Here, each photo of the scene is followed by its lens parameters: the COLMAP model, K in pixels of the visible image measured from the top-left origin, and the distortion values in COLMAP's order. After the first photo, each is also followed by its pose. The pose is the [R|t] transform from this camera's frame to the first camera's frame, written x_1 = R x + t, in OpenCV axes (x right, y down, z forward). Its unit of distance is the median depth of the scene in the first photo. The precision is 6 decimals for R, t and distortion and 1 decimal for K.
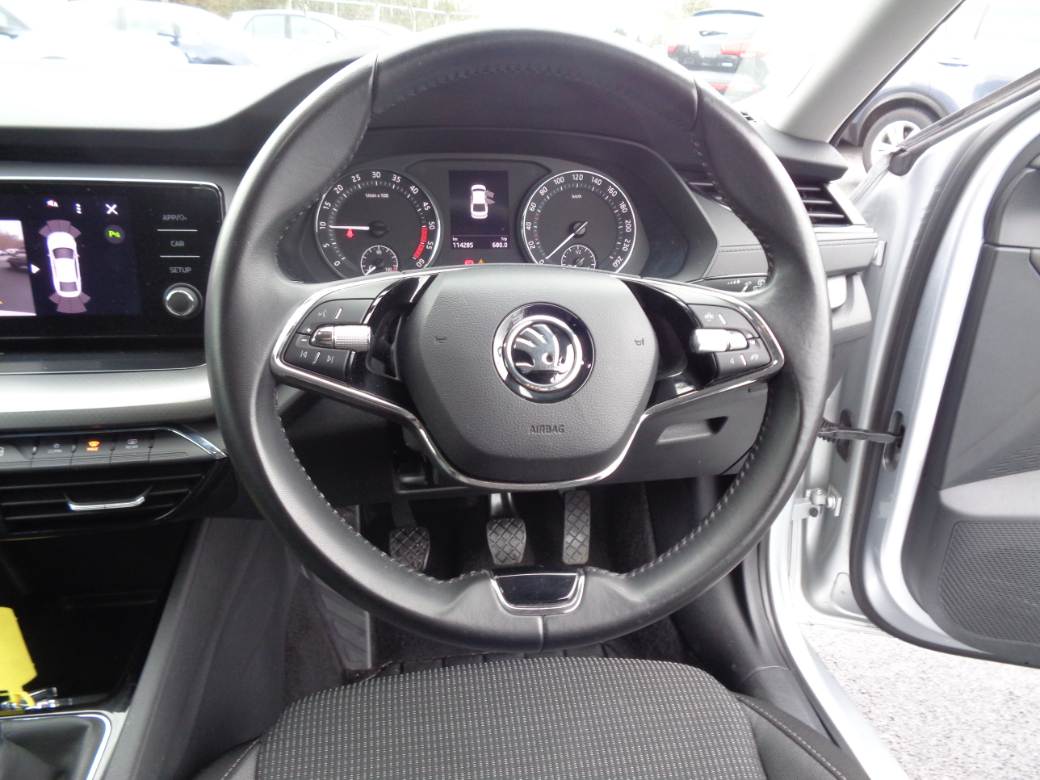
lens RADIAL K [[782.5, 0, 517.1], [0, 782.5, 391.8], [0, 0, 1]] dist [-0.014451, 0.017113]
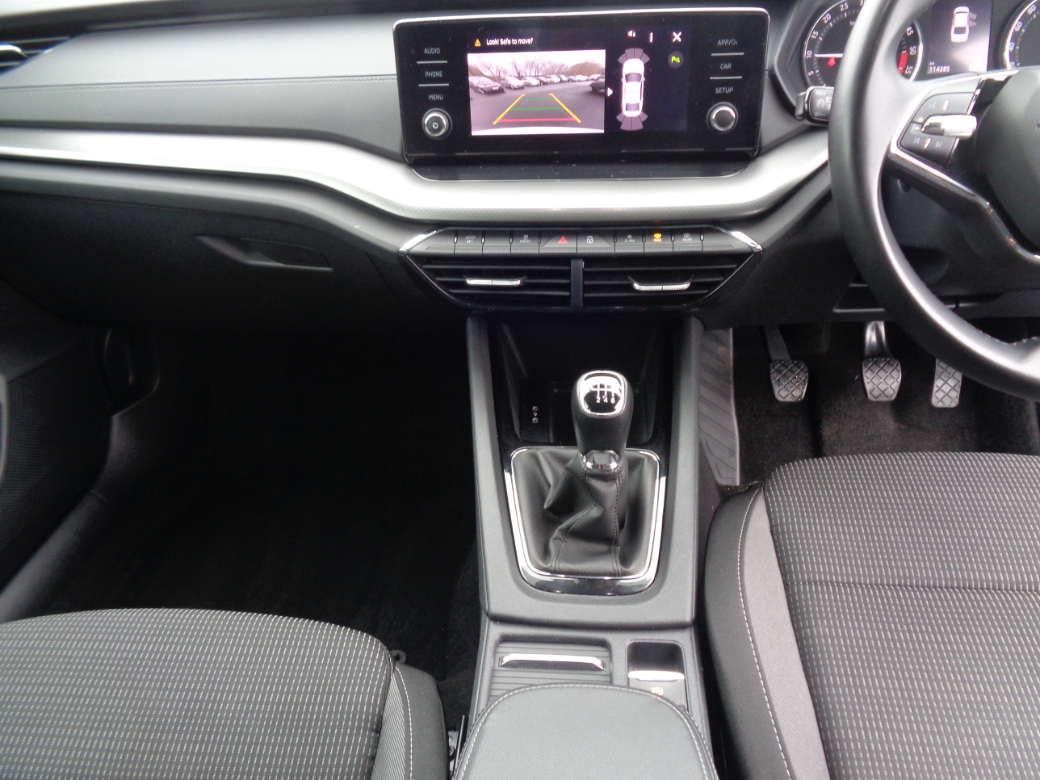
lens RADIAL K [[782.5, 0, 520.9], [0, 782.5, 390.5], [0, 0, 1]] dist [-0.014451, 0.017113]
pose [[0.963562, 0.060255, -0.260608, -0.402751], [-0.023700, 0.989698, 0.141198, 0.135244], [0.266431, -0.129877, 0.955064, -0.265880]]
